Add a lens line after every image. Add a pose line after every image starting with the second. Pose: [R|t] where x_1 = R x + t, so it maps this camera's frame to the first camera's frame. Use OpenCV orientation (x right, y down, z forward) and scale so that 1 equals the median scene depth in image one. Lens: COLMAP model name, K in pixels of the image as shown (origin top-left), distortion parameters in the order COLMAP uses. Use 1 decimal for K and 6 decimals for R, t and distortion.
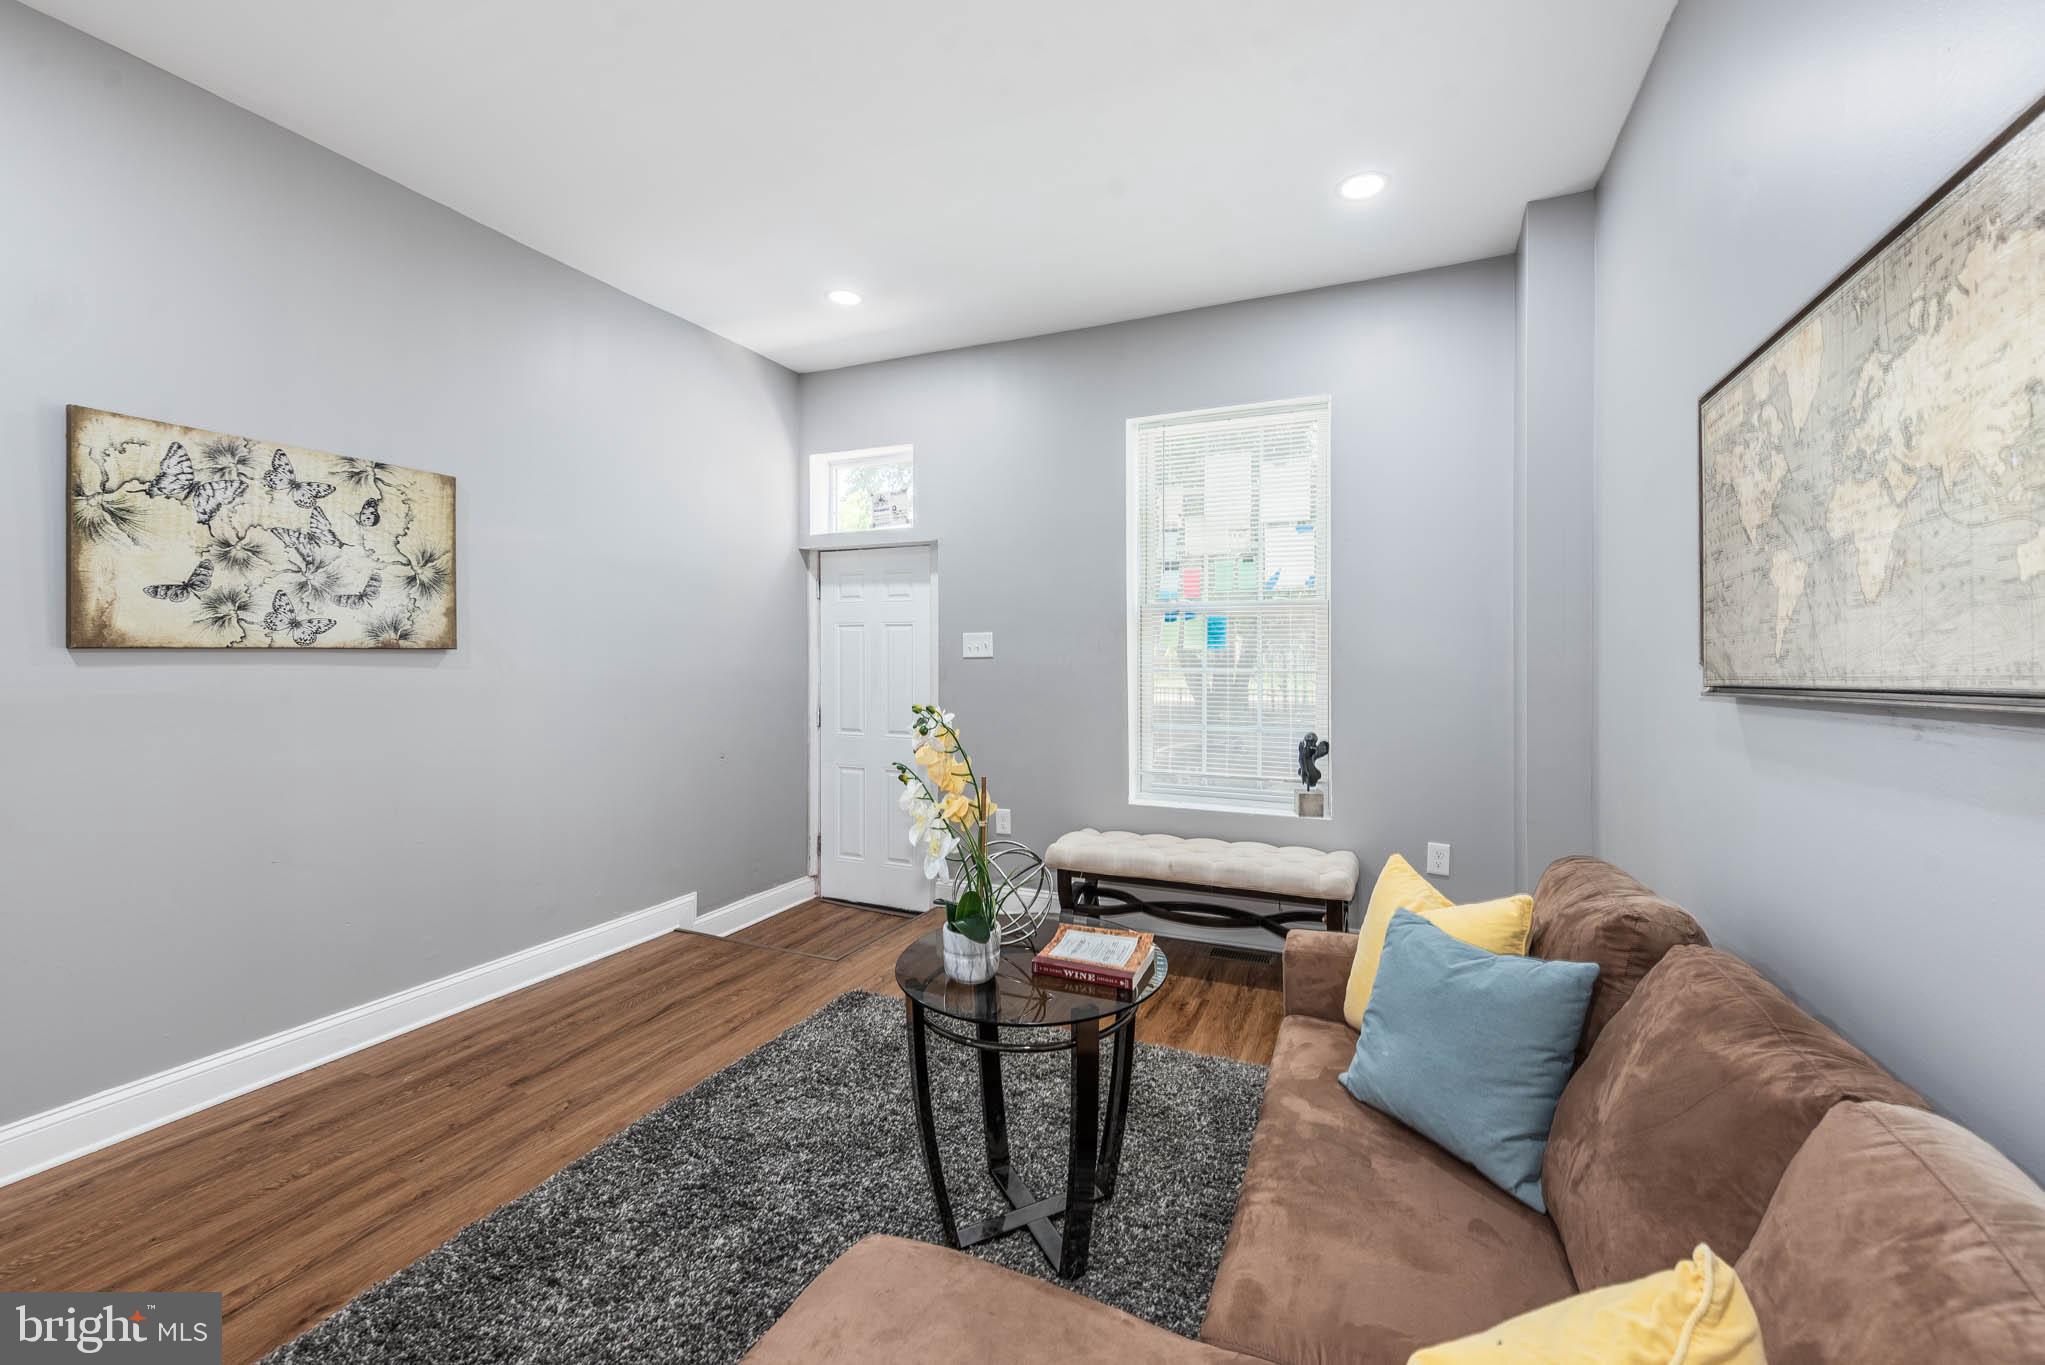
lens RADIAL K [[828.4, 0, 1037.0], [0, 828.4, 669.0], [0, 0, 1]] dist [0.012355, -0.000678]
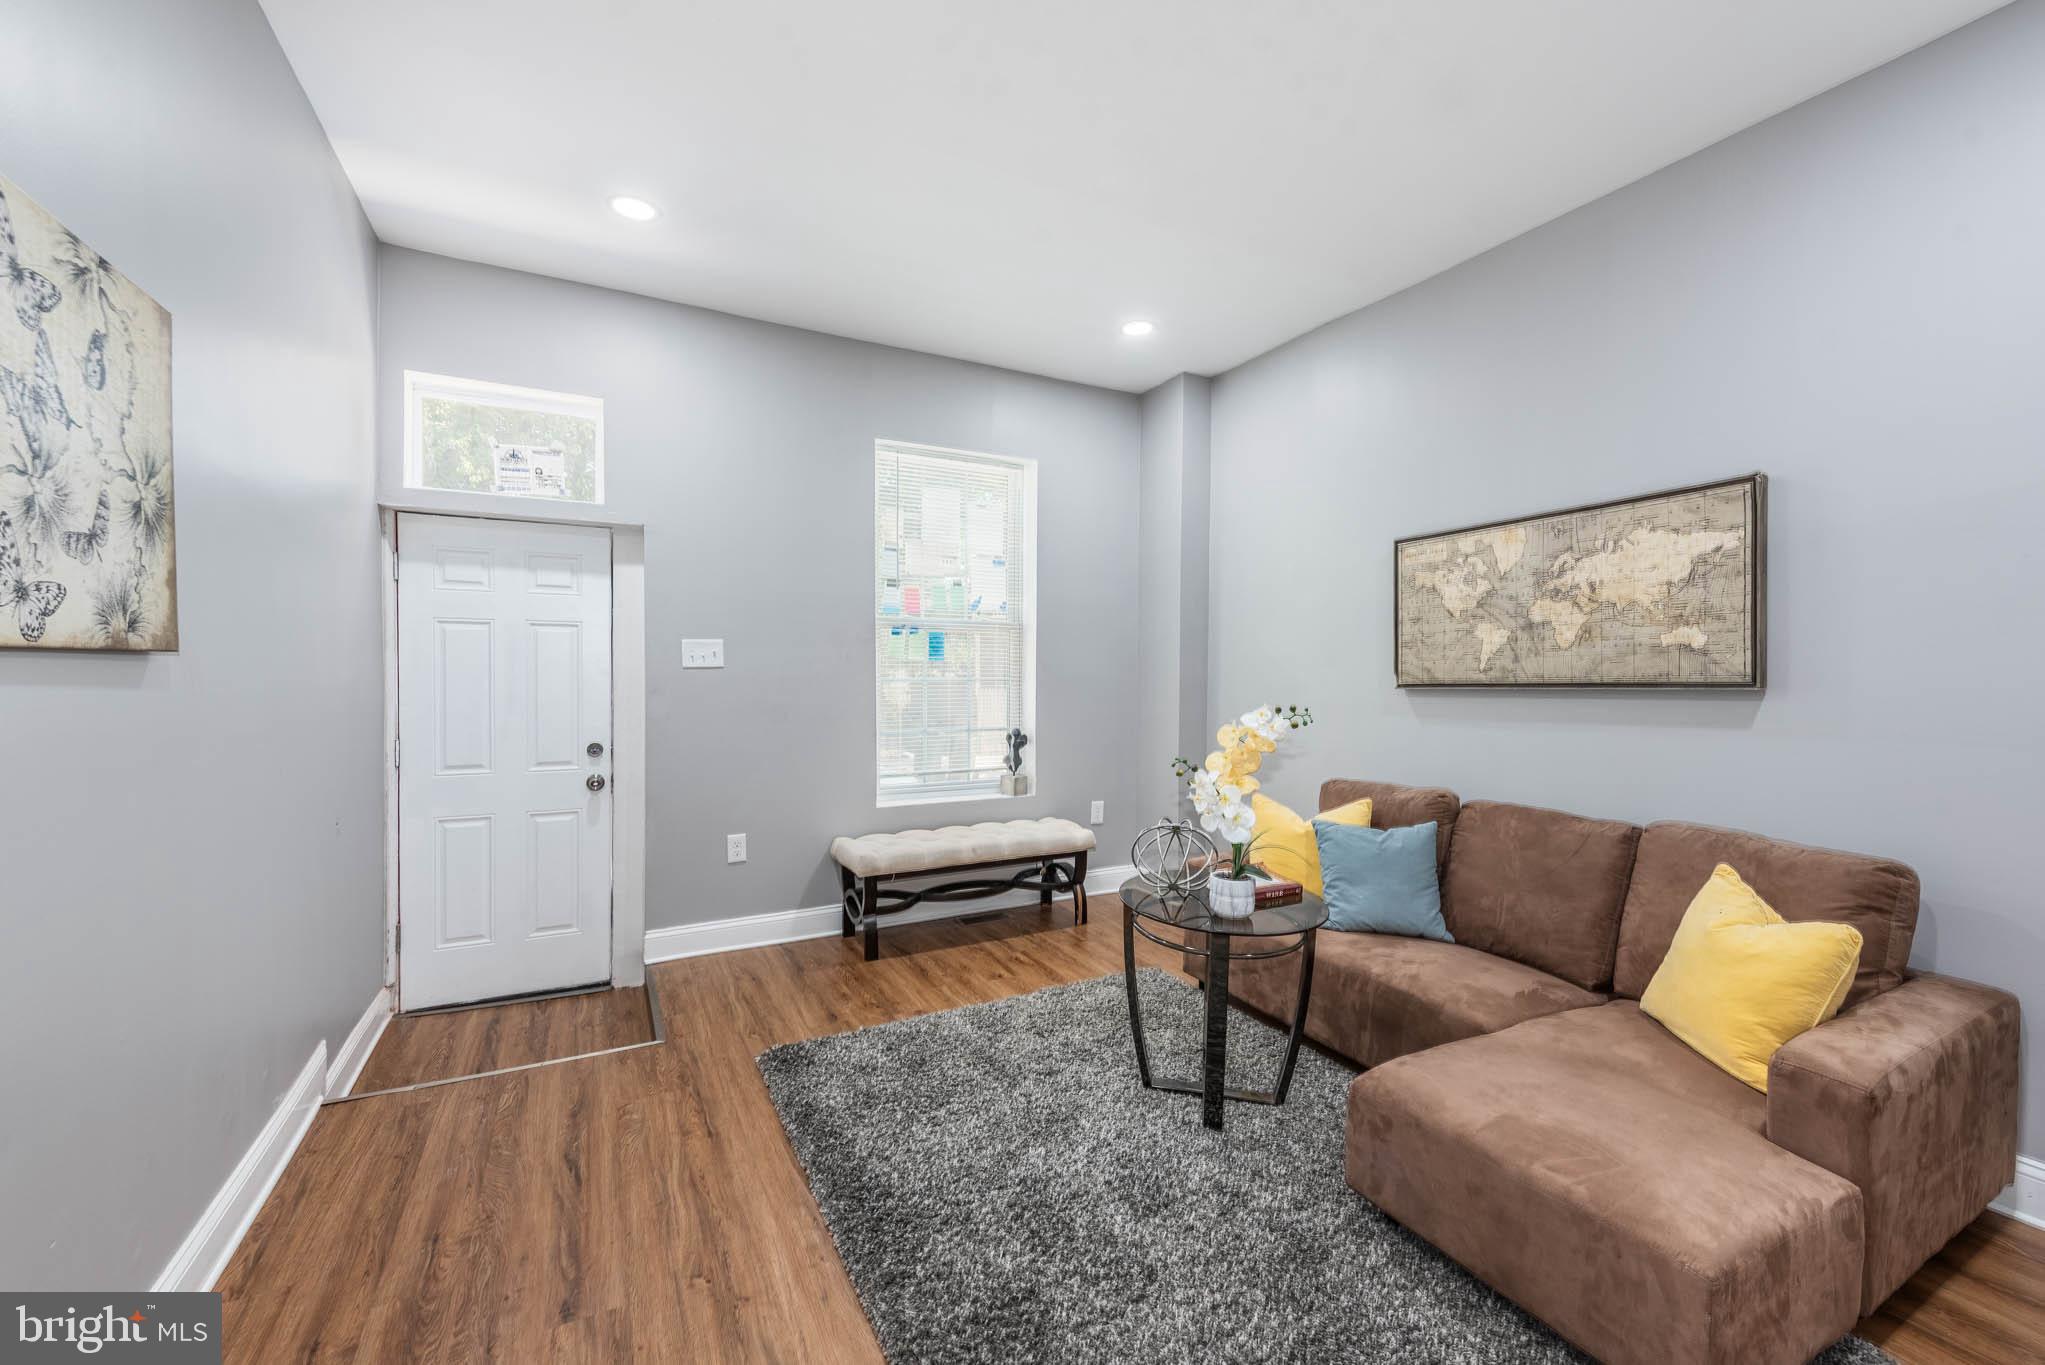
lens RADIAL K [[817.9, 0, 1032.3], [0, 817.9, 694.2], [0, 0, 1]] dist [0.016630, -0.000293]
pose [[0.627389, -0.023810, 0.778342, -0.862513], [0.007384, 0.999669, 0.024628, -0.006845], [-0.778671, -0.009705, 0.627358, 0.298343]]
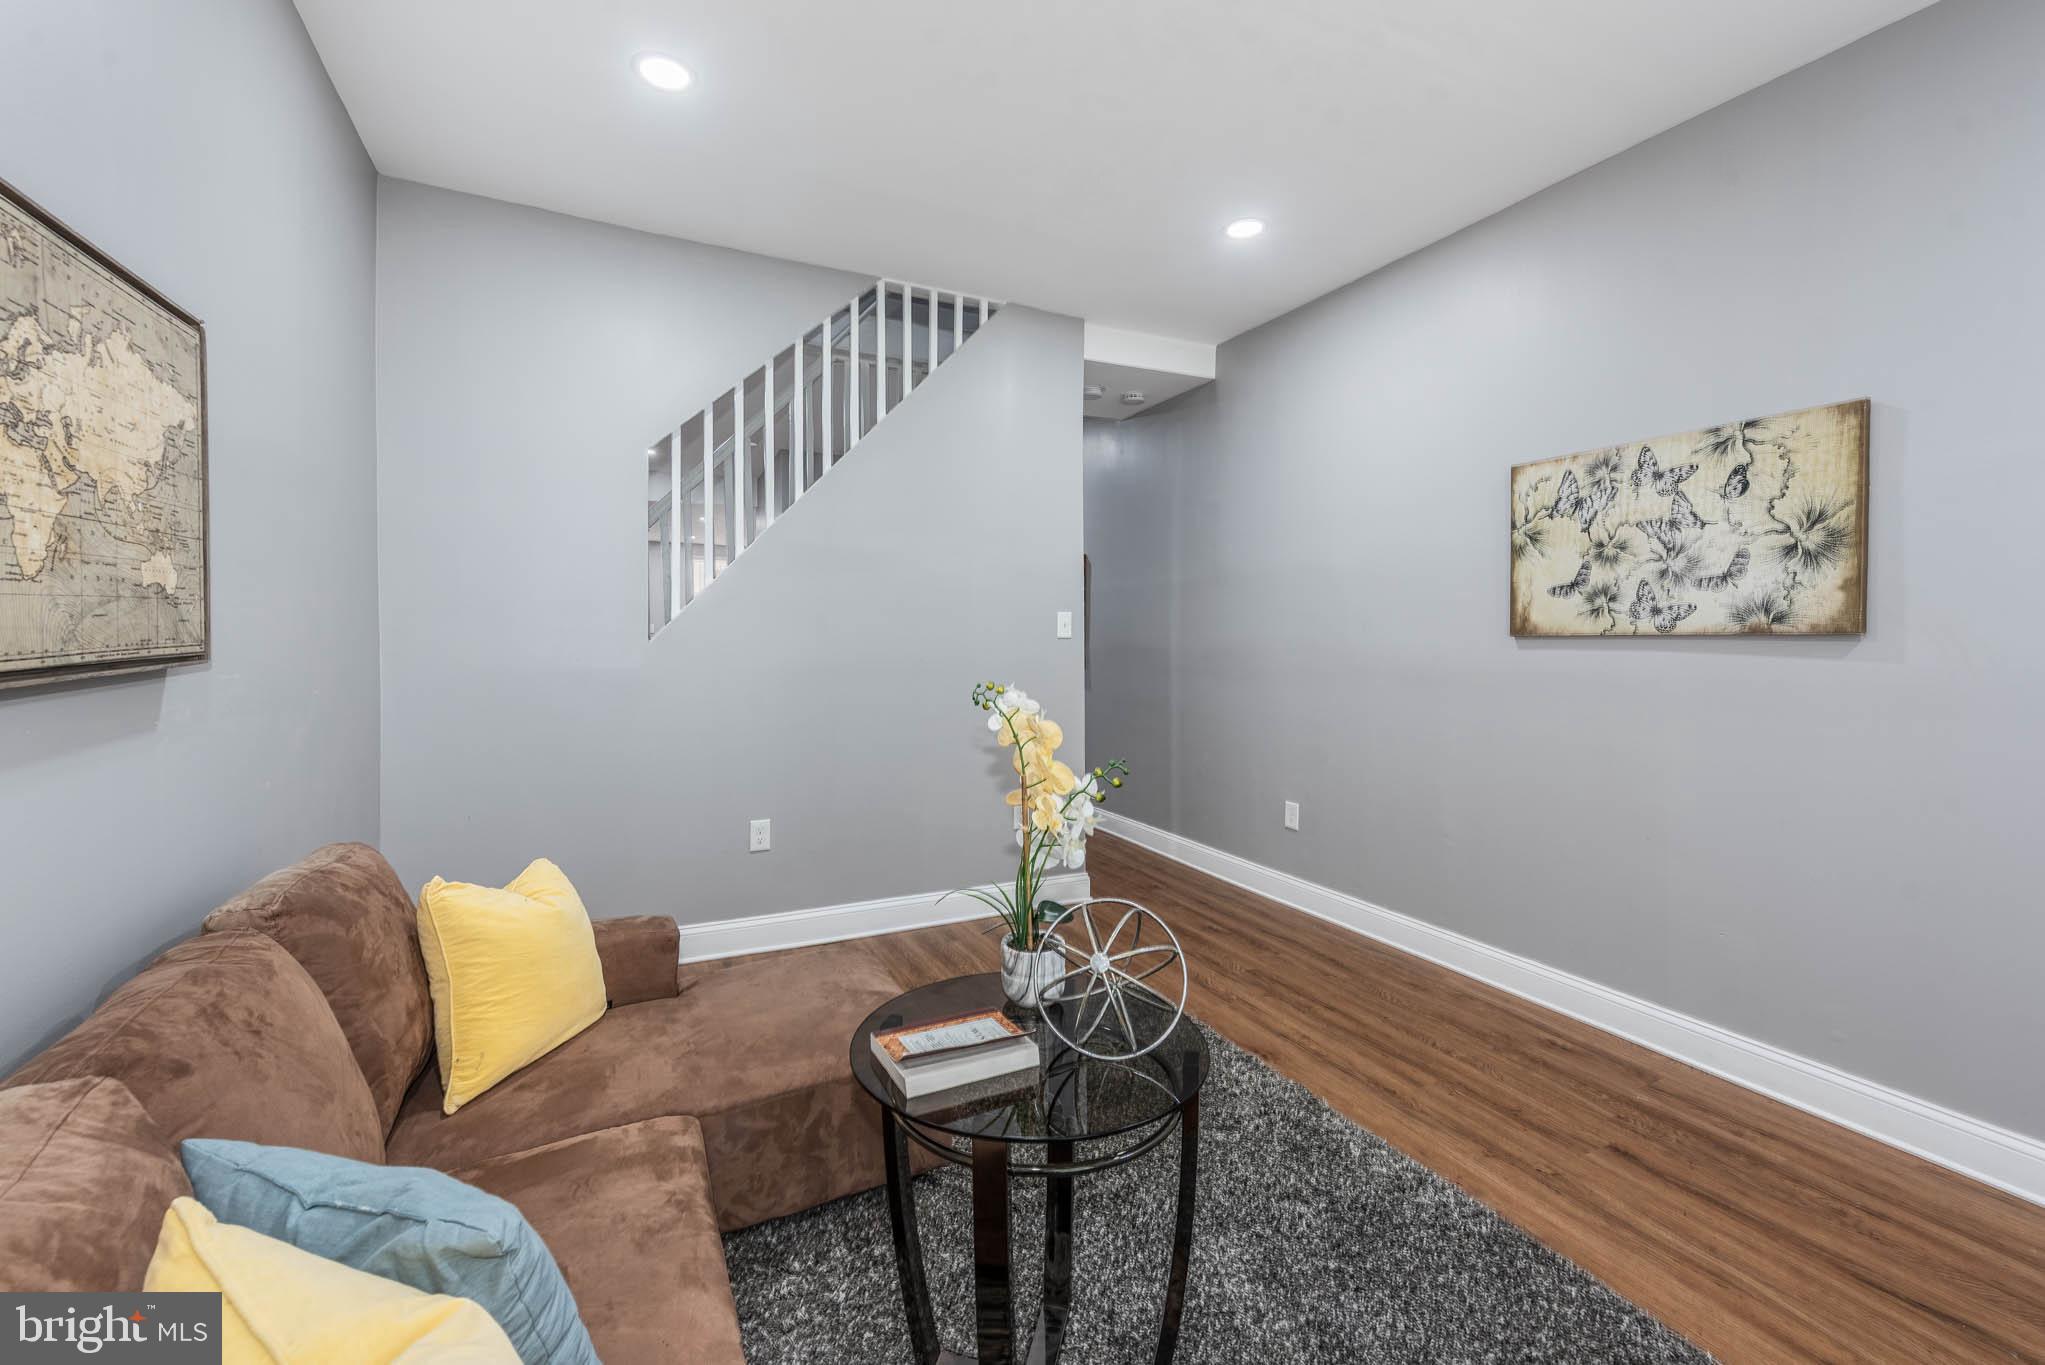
lens RADIAL K [[846.5, 0, 988.0], [0, 846.5, 650.9], [0, 0, 1]] dist [0.016886, -0.005293]
pose [[-0.679890, 0.007457, -0.733277, 0.421240], [-0.017016, 0.999519, 0.025941, -0.017732], [0.733117, 0.030114, -0.679435, 1.068263]]
